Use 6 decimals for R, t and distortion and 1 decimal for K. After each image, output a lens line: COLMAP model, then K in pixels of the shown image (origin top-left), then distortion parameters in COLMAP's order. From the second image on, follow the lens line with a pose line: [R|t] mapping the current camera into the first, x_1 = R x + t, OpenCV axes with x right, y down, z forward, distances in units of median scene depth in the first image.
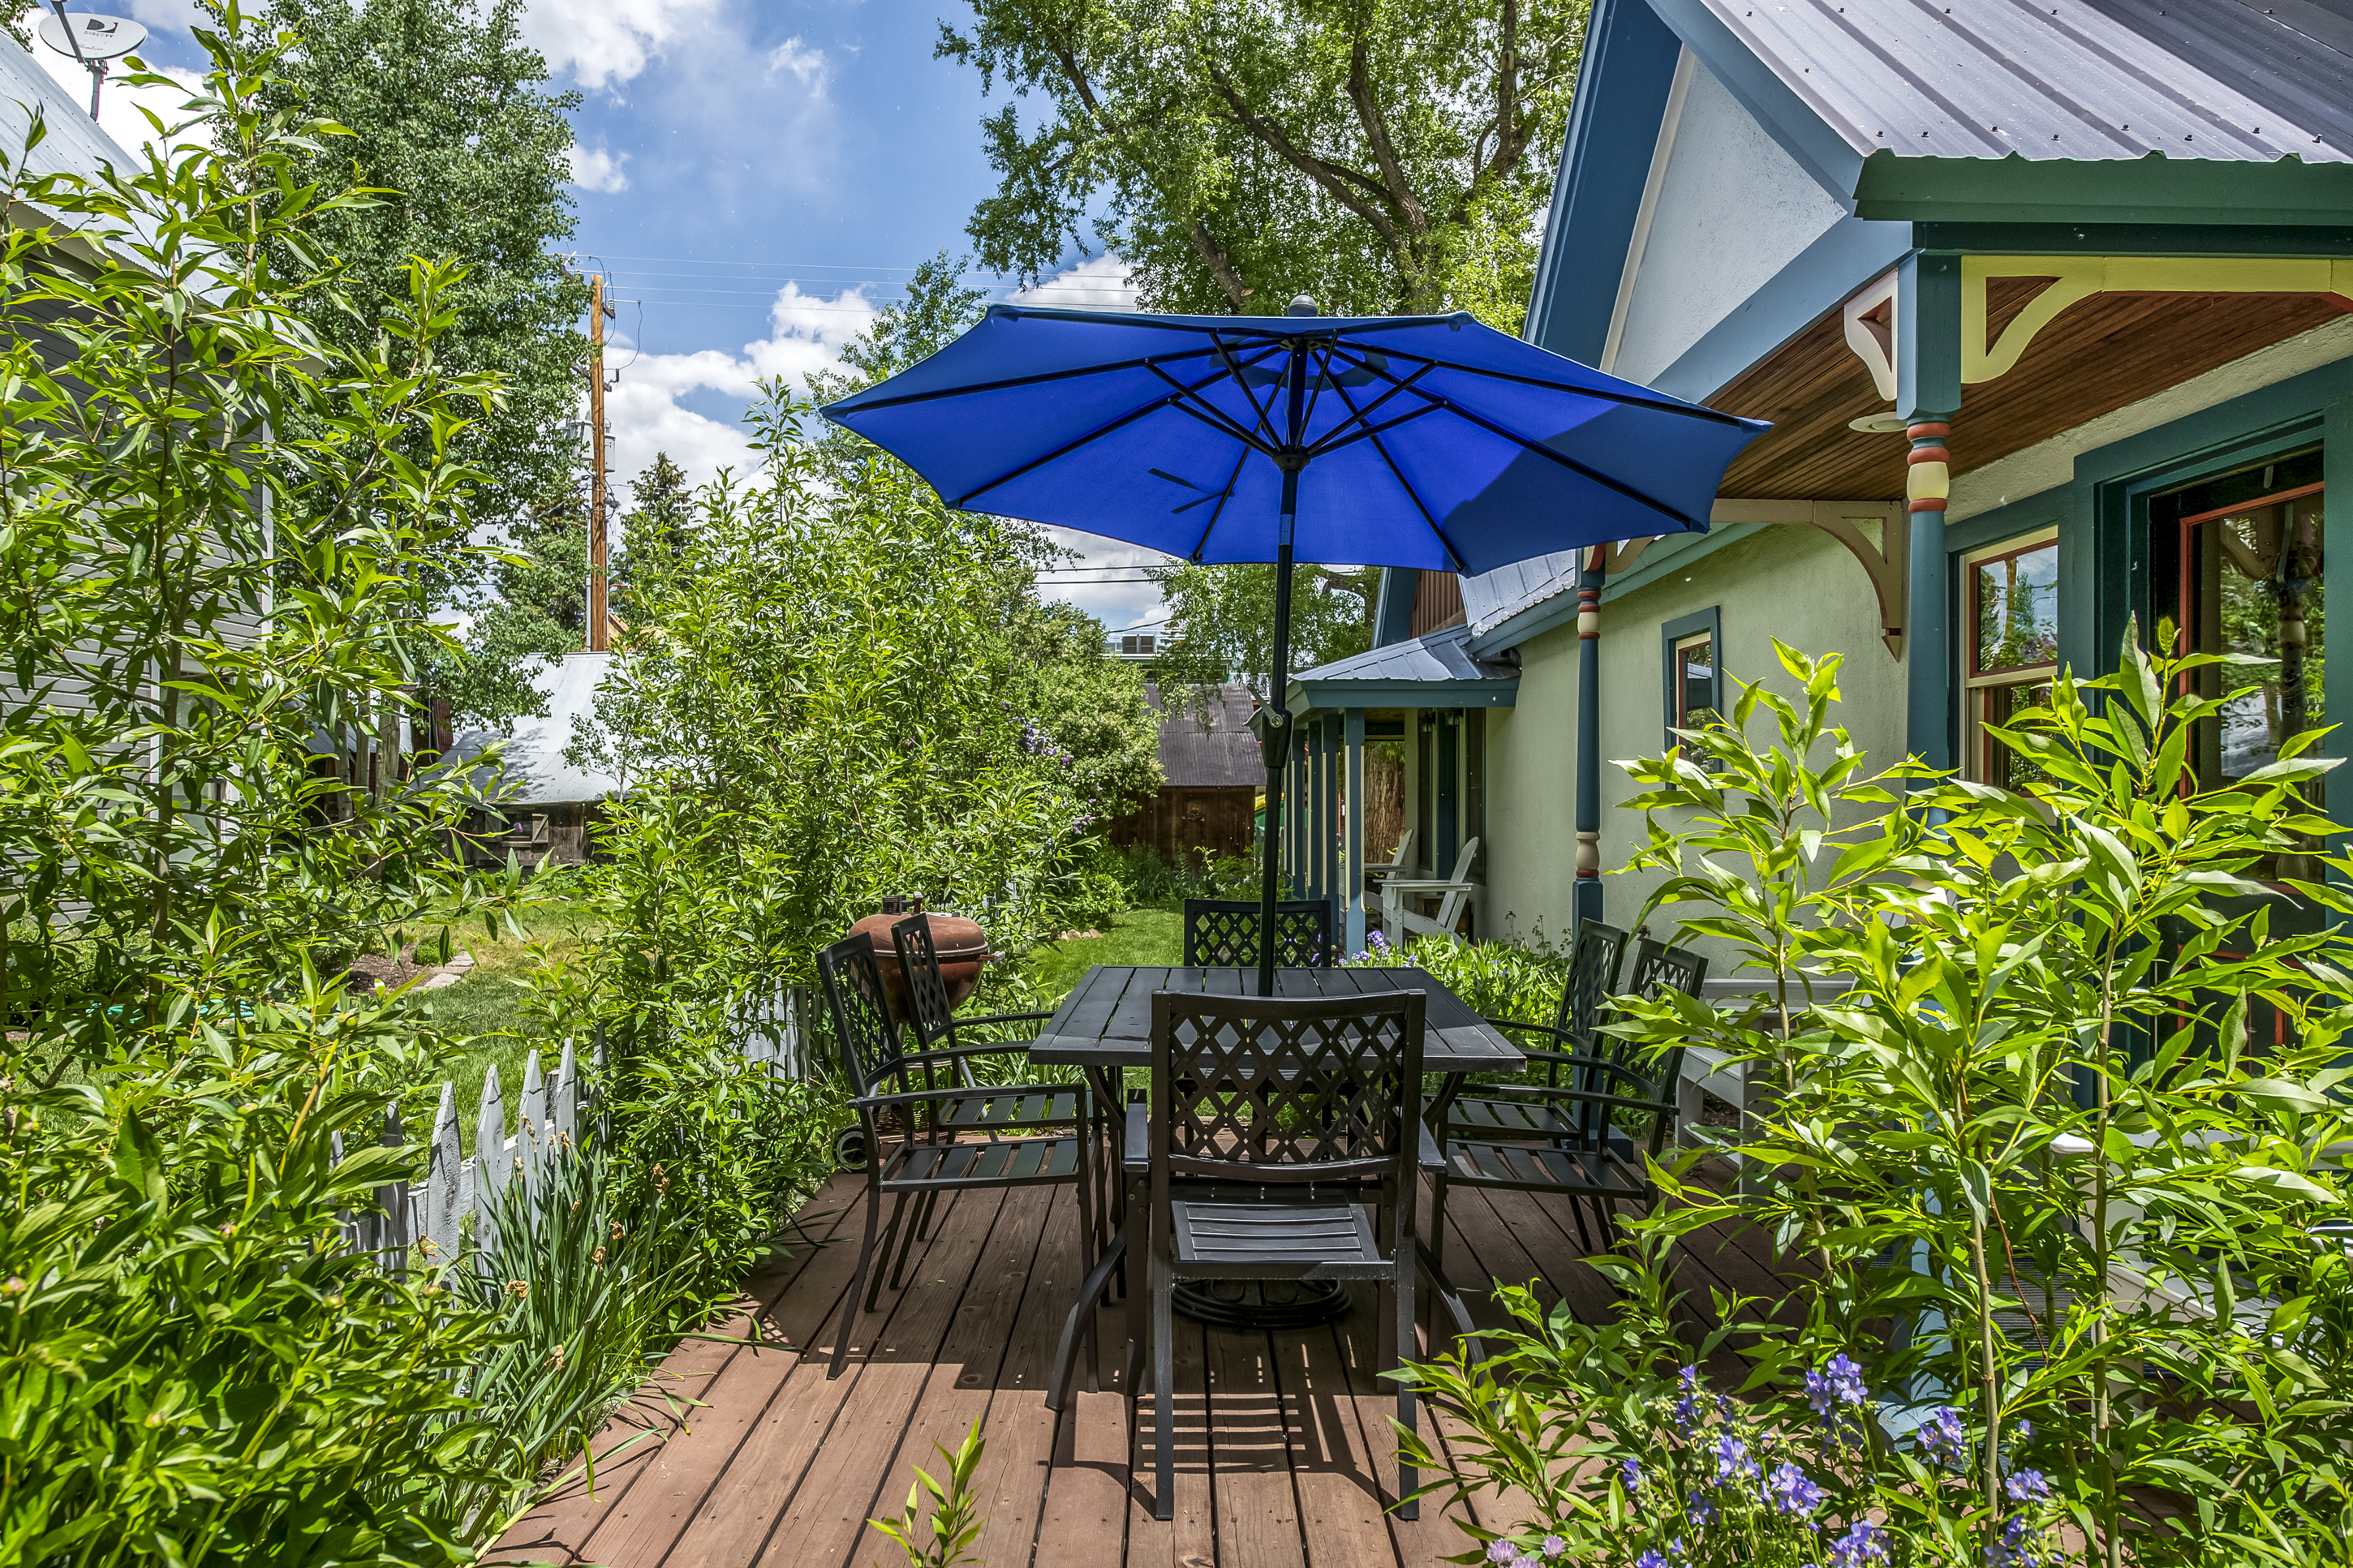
lens RADIAL K [[1574.0, 0, 1176.5], [0, 1574.0, 784.0], [0, 0, 1]] dist [0.005402, 0.003426]
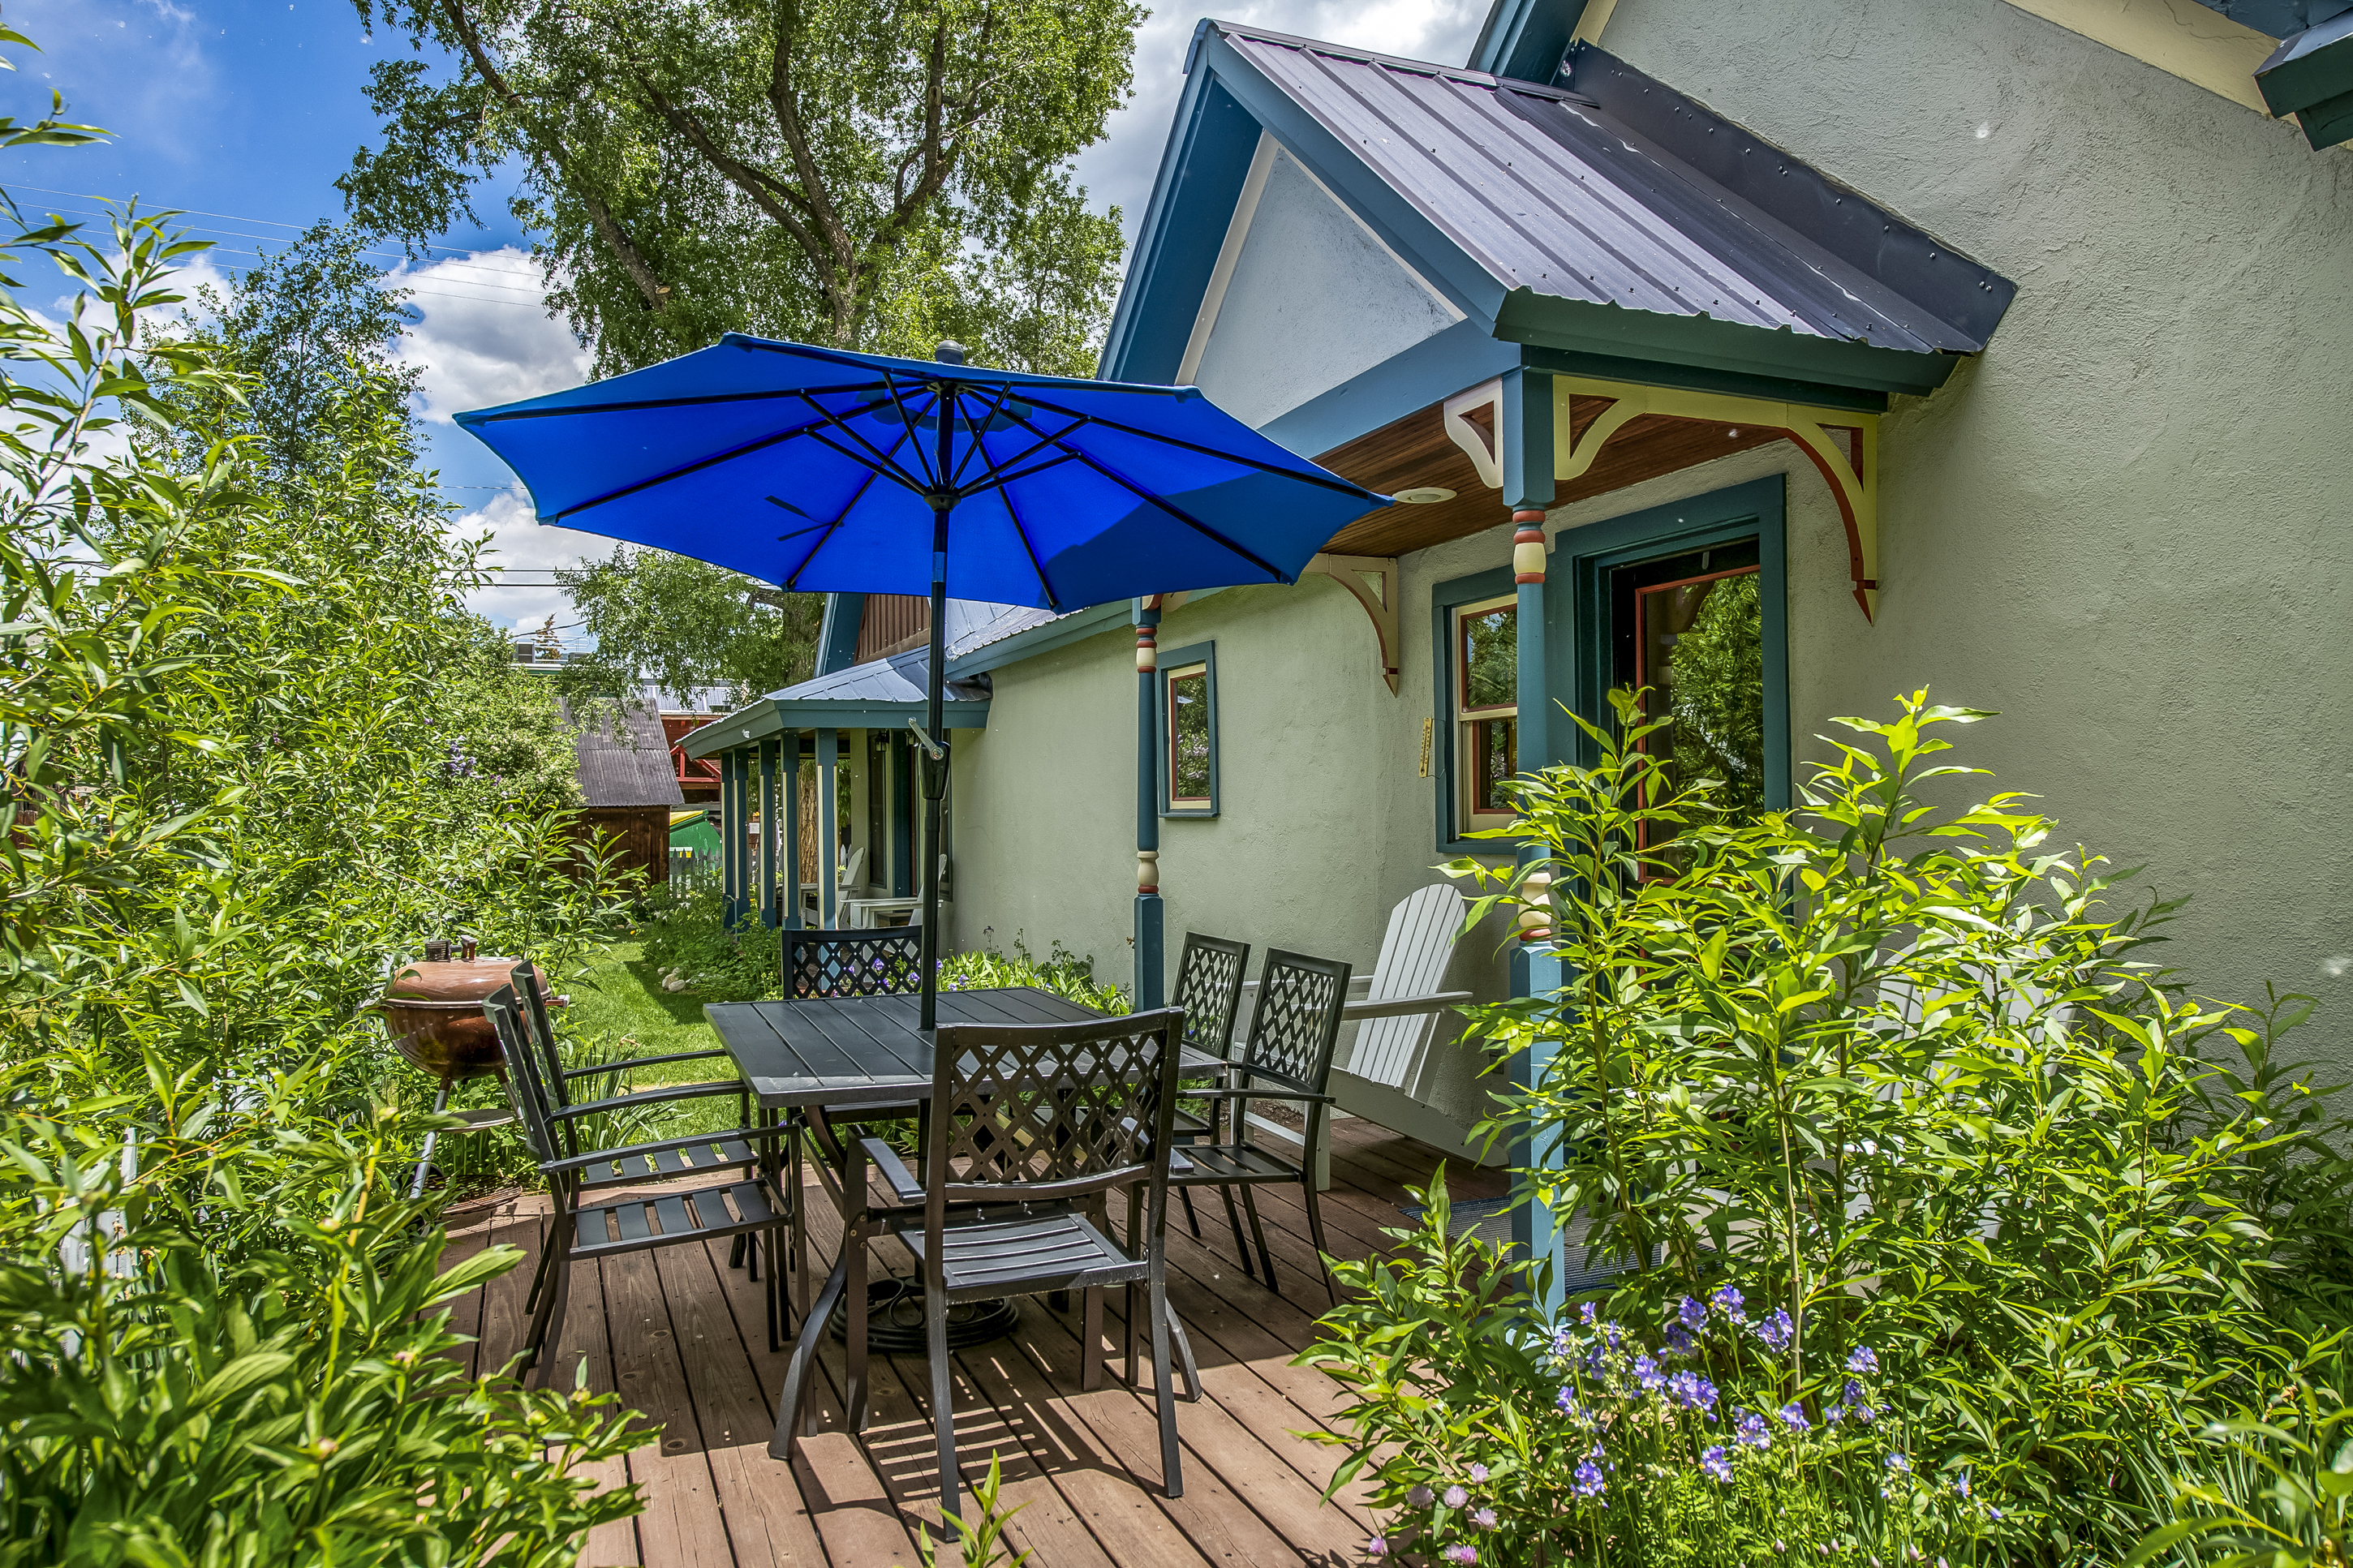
lens RADIAL K [[1574.0, 0, 1176.5], [0, 1574.0, 784.0], [0, 0, 1]] dist [0.005402, 0.003426]
pose [[0.924207, -0.009928, 0.381764, -0.169341], [0.013208, 0.999895, -0.005974, -0.011469], [-0.381664, 0.010563, 0.924241, -0.005478]]
